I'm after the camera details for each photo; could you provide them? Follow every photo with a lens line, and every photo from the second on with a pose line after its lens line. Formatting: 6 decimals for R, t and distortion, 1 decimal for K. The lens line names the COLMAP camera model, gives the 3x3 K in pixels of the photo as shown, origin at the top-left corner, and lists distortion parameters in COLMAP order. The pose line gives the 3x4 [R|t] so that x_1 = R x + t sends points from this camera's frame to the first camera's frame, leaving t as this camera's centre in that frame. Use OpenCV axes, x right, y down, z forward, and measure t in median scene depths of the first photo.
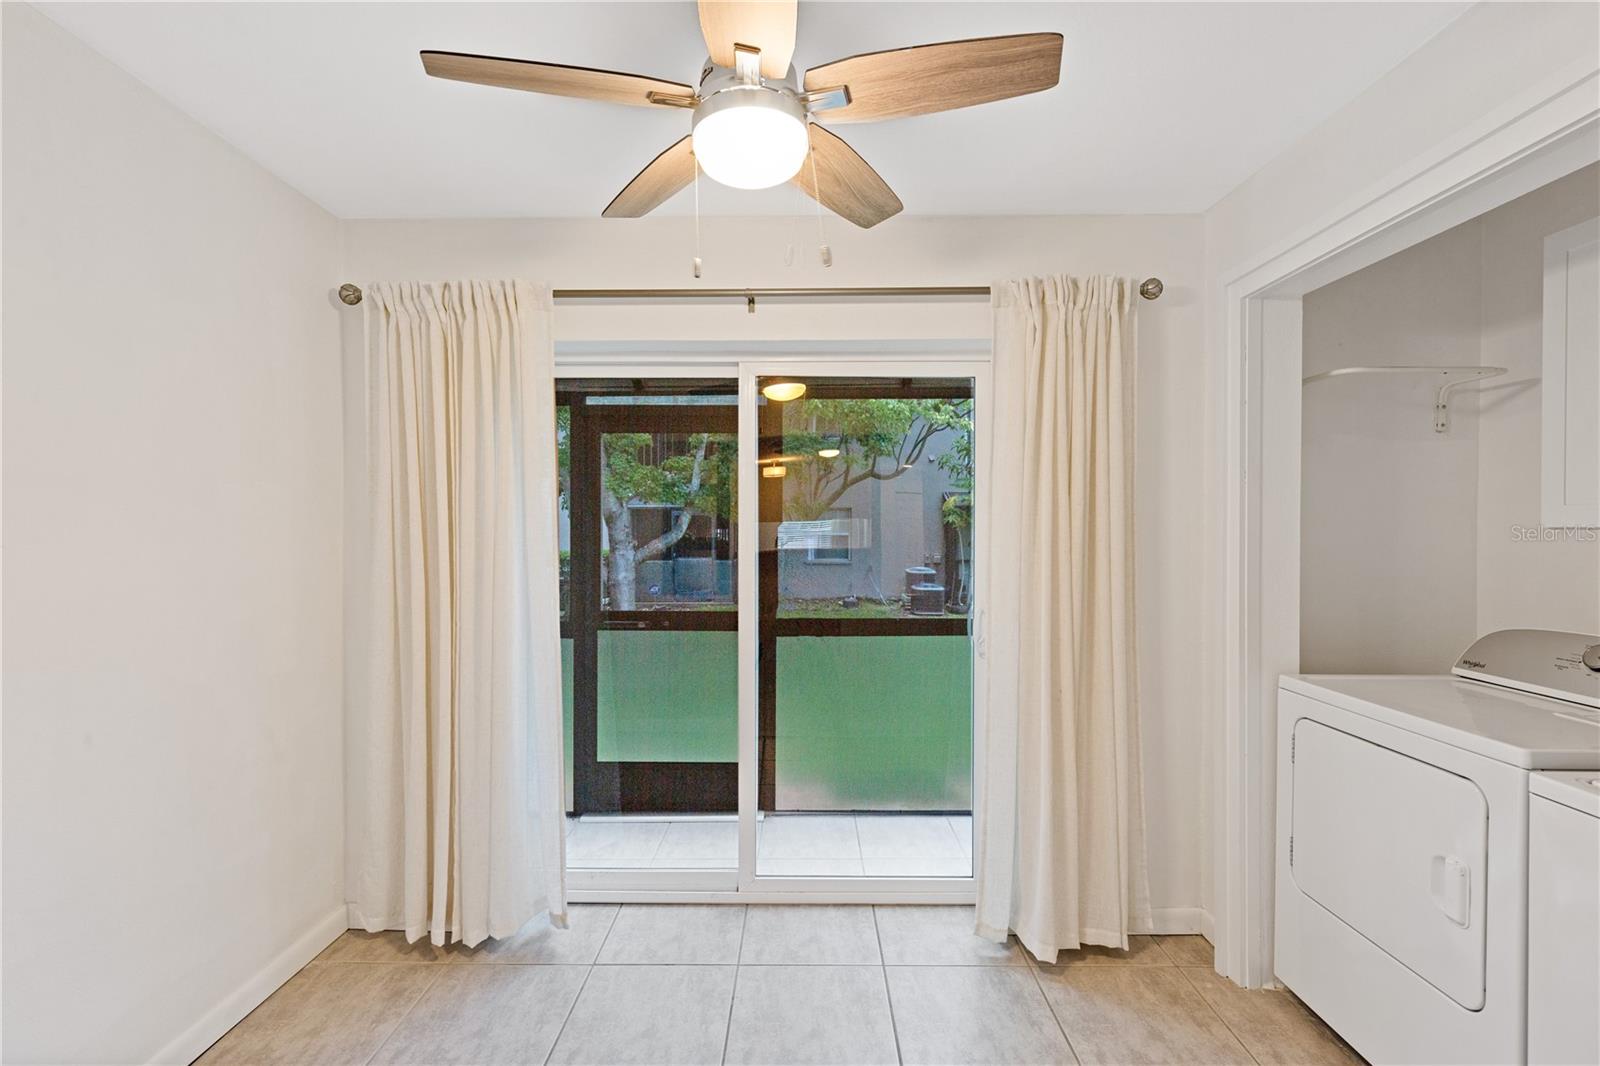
lens RADIAL K [[740.0, 0, 796.0], [0, 740.0, 527.2], [0, 0, 1]] dist [0.012667, -0.000980]
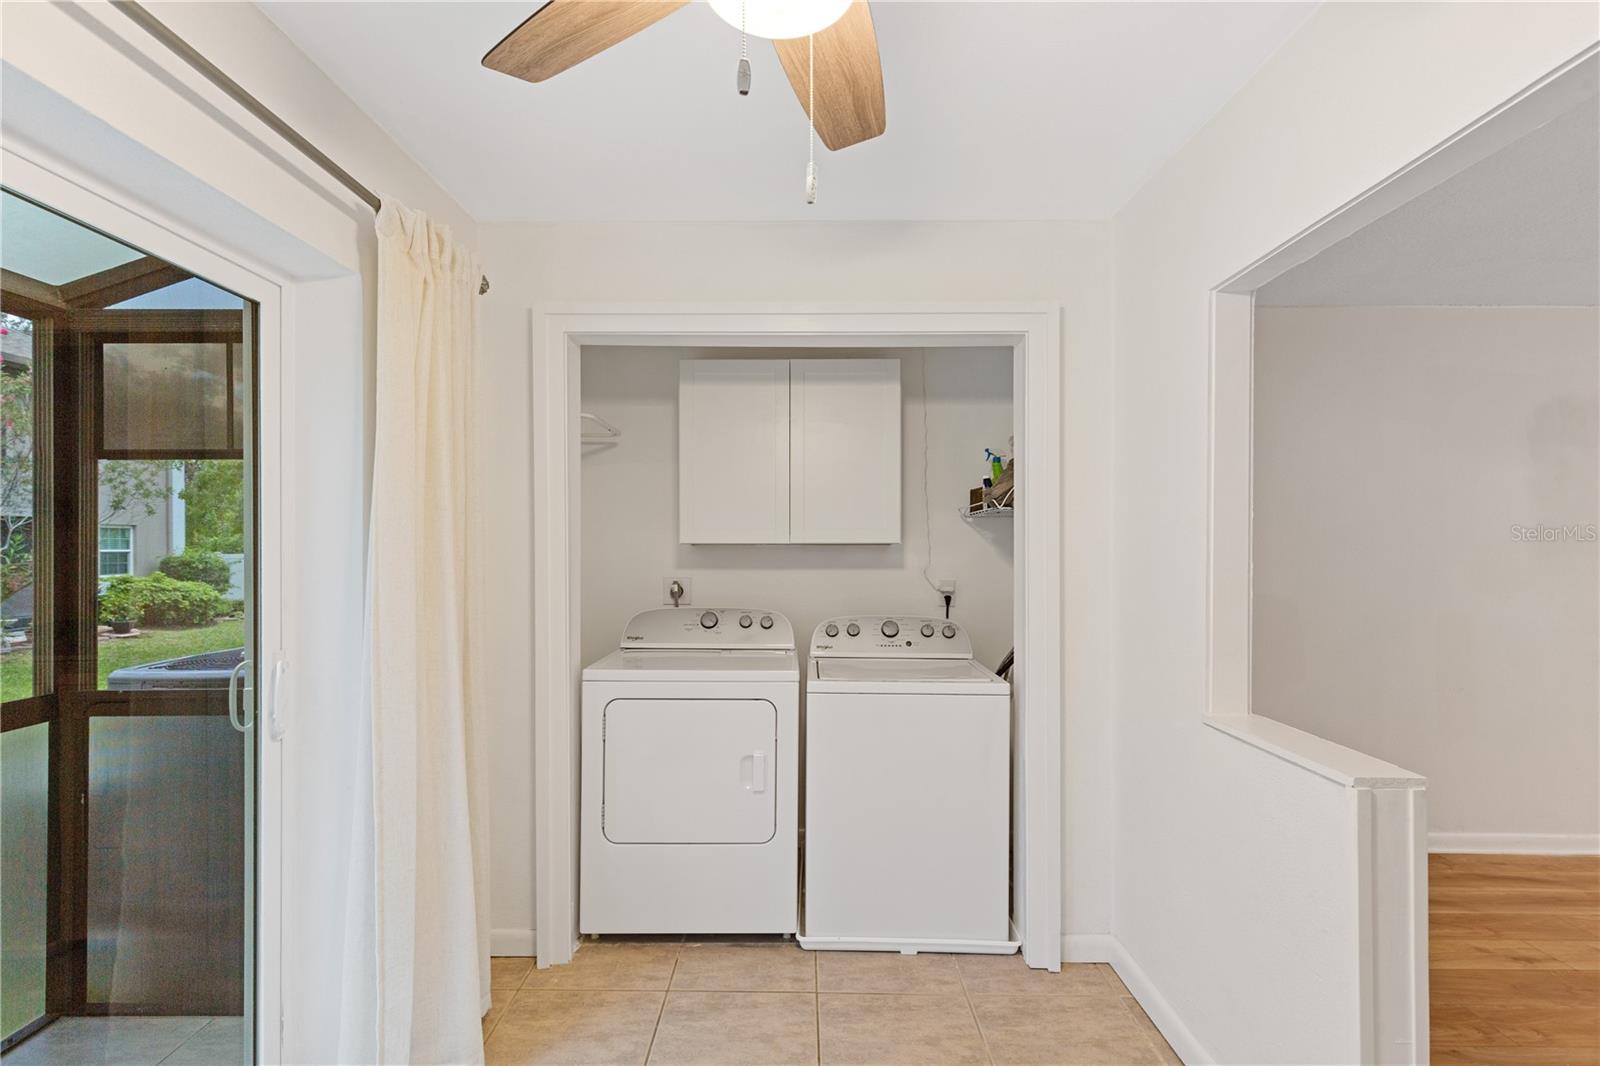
lens RADIAL K [[726.0, 0, 807.7], [0, 726.0, 535.3], [0, 0, 1]] dist [0.001291, -0.000116]
pose [[-0.002171, 0.014371, 0.999894, -0.504628], [-0.008739, 0.999858, -0.014389, 0.004766], [-0.999959, -0.008770, -0.002046, 0.700717]]
